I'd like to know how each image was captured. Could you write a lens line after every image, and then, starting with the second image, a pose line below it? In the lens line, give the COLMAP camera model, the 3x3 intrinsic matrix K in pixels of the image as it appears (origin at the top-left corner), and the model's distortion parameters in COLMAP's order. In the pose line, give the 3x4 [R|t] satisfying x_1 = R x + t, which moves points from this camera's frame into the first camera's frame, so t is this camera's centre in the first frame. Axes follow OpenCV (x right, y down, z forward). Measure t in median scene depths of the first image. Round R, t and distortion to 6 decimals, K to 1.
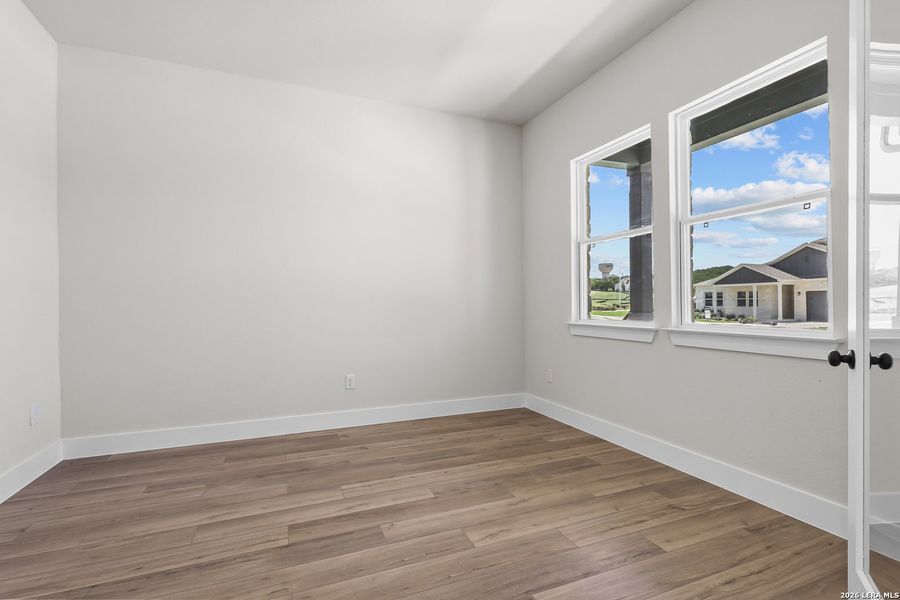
lens RADIAL K [[413.6, 0, 448.5], [0, 413.6, 300.3], [0, 0, 1]] dist [-0.007404, 0.002366]
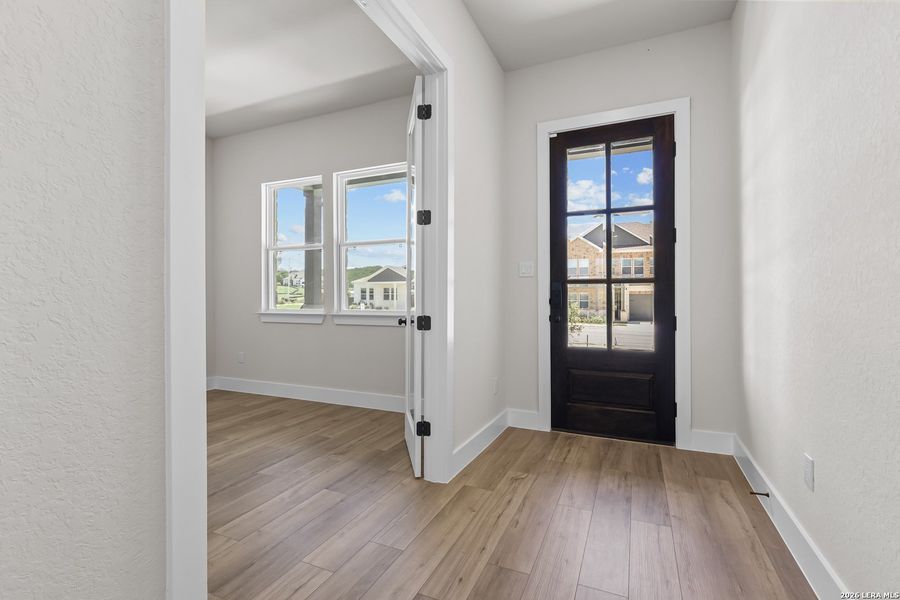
lens RADIAL K [[413.6, 0, 446.3], [0, 413.6, 295.5], [0, 0, 1]] dist [-0.007404, 0.002366]
pose [[0.726156, 0.004599, 0.687515, -0.212096], [-0.006642, 0.999978, 0.000325, -0.002128], [-0.687498, -0.004802, 0.726170, -0.398840]]
